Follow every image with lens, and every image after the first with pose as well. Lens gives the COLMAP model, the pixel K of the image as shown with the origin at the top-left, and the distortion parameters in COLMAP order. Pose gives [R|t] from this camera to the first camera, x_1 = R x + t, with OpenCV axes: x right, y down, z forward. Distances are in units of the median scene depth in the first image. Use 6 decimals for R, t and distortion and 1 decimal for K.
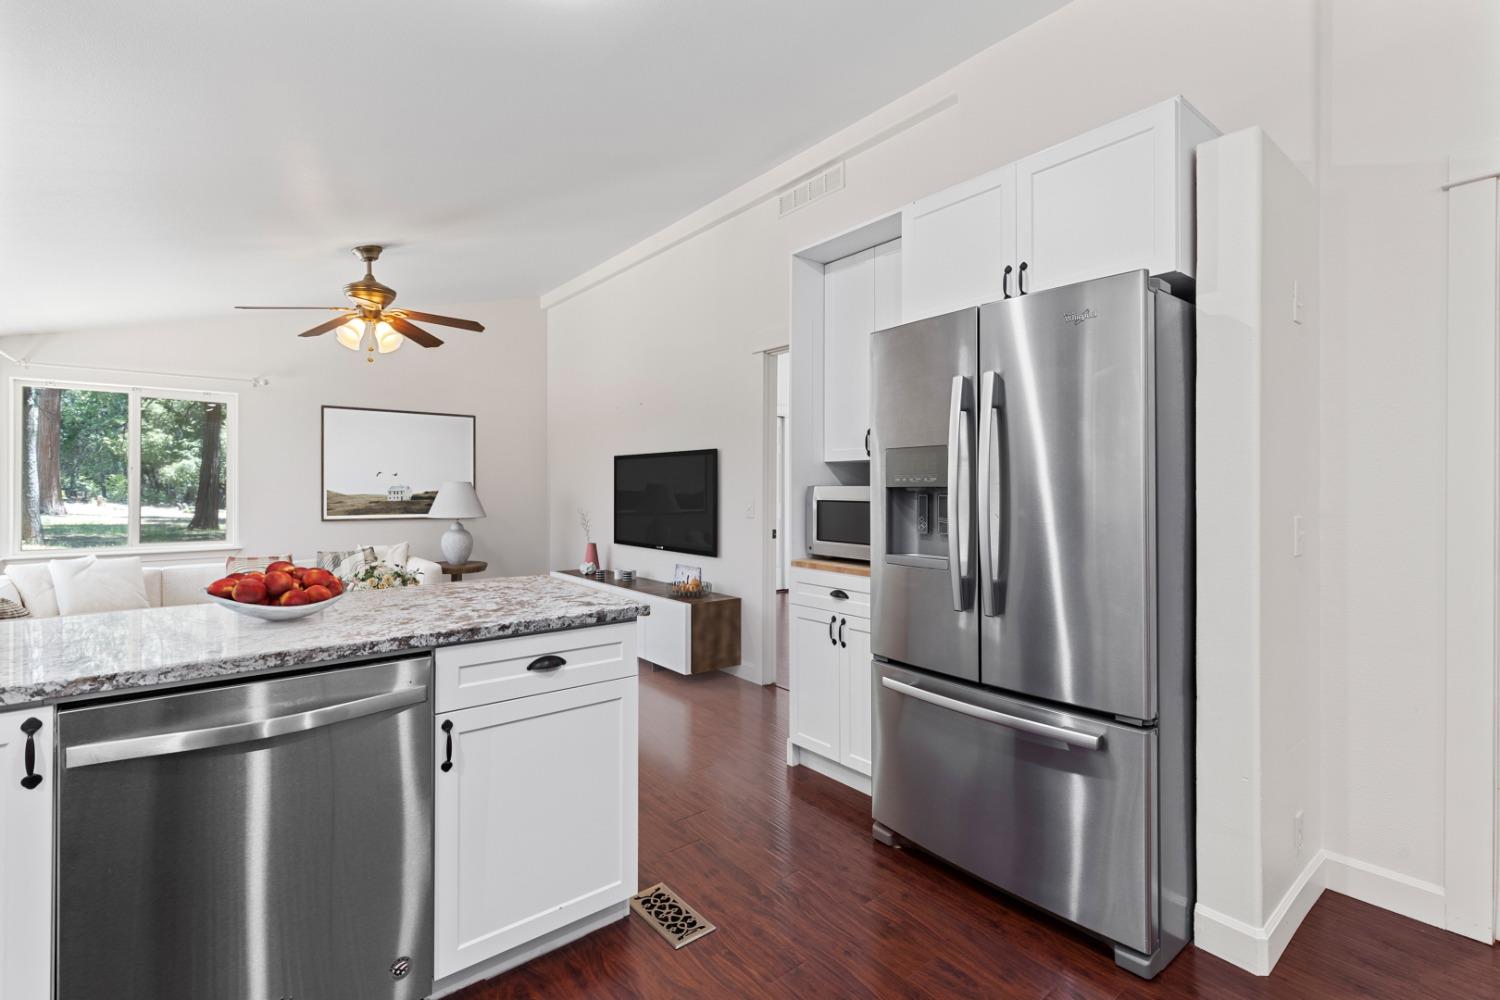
lens RADIAL K [[698.3, 0, 744.4], [0, 698.3, 482.1], [0, 0, 1]] dist [0.002007, -0.000628]
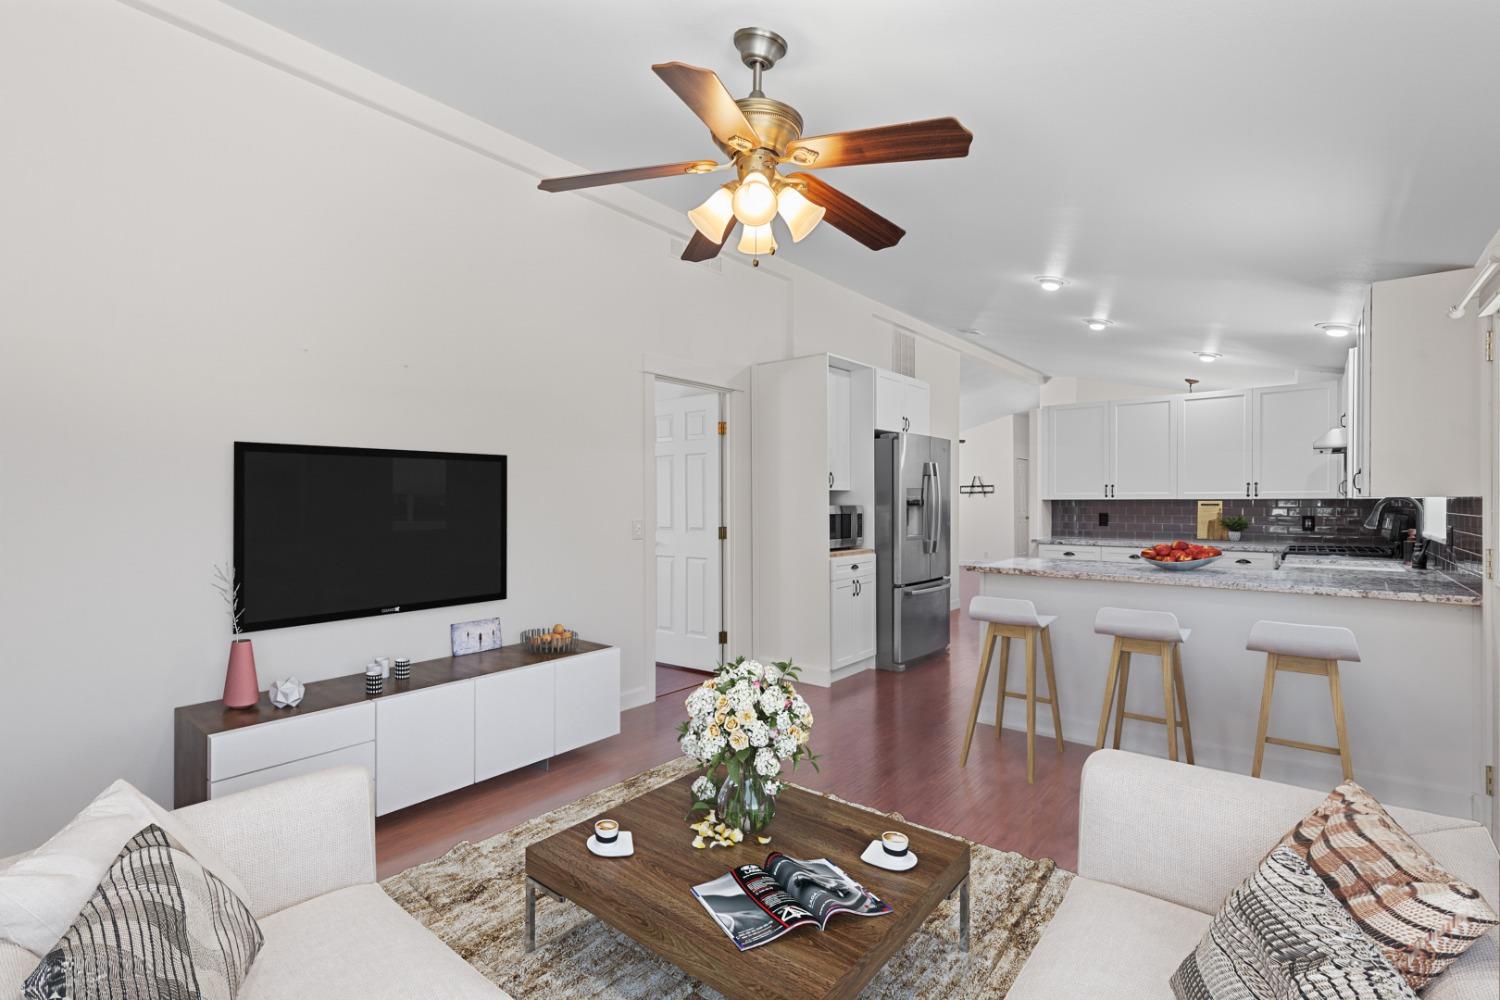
lens RADIAL K [[698.3, 0, 745.3], [0, 698.3, 493.7], [0, 0, 1]] dist [0.002007, -0.000628]
pose [[-0.203243, -0.003253, 0.979123, -0.751529], [-0.002744, 0.999992, 0.002753, -0.007185], [-0.979125, -0.002128, -0.203250, 0.842876]]
